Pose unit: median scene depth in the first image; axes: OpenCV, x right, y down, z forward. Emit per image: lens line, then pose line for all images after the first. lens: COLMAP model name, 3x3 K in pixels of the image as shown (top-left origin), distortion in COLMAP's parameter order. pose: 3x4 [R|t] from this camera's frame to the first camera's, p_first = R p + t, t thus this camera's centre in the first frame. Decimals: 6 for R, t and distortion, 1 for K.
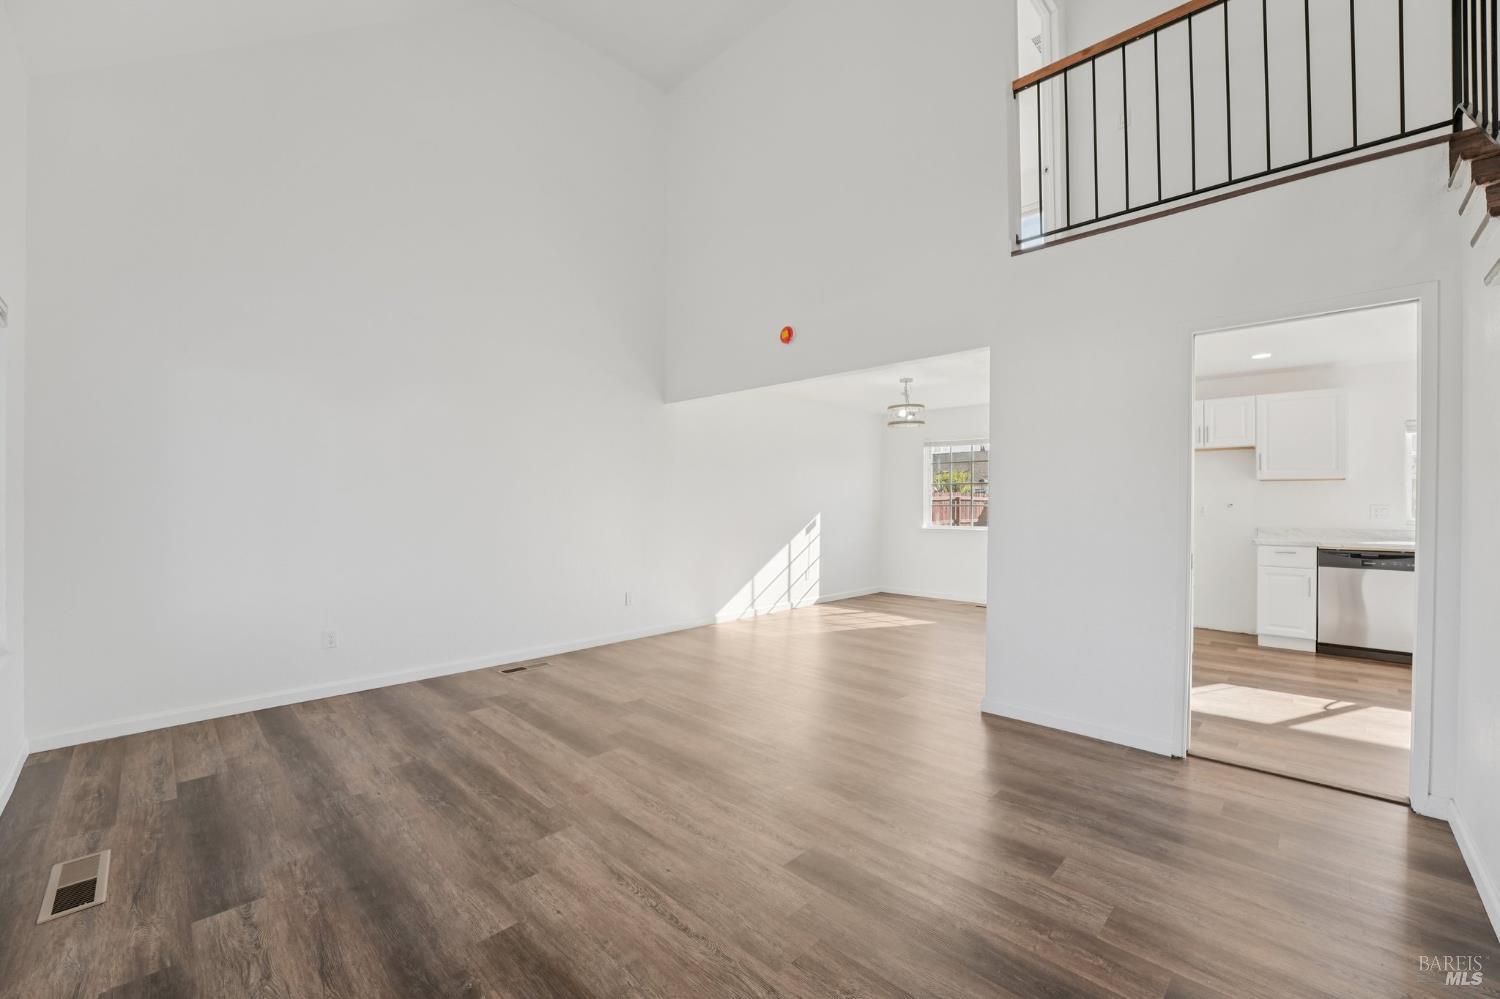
lens RADIAL K [[605.2, 0, 743.3], [0, 605.2, 501.8], [0, 0, 1]] dist [-0.030311, 0.003687]
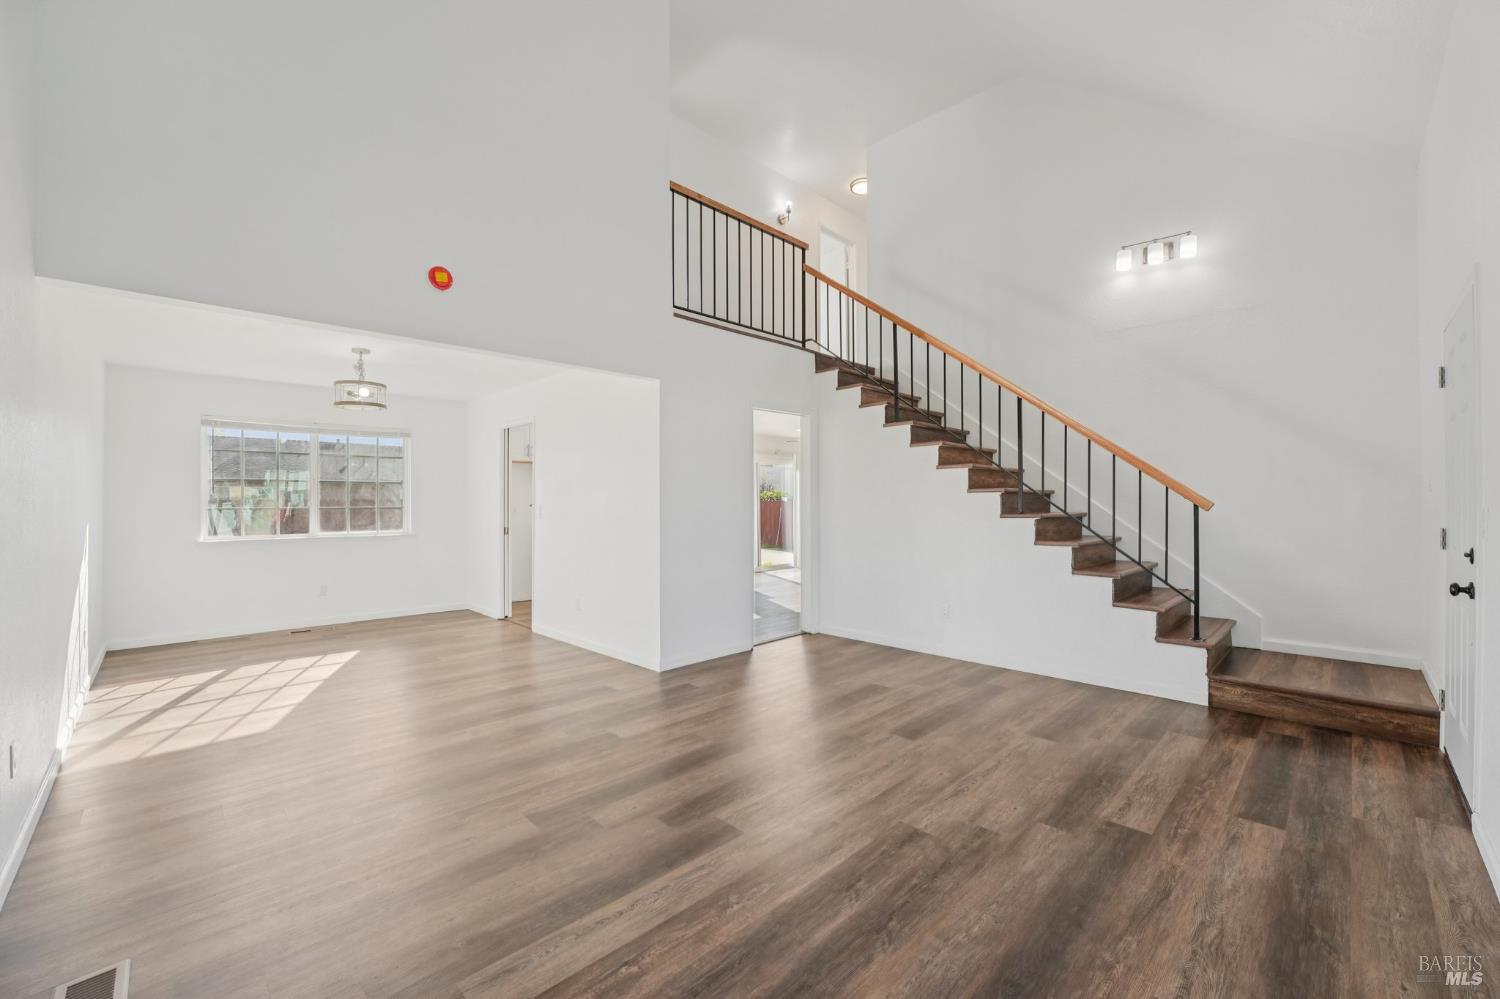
lens RADIAL K [[605.2, 0, 743.3], [0, 605.2, 501.8], [0, 0, 1]] dist [-0.030311, 0.003687]
pose [[0.019126, -0.002952, 0.999813, -1.441119], [0.002821, 0.999992, 0.002899, -0.010070], [-0.999813, 0.002765, 0.019135, 1.368255]]
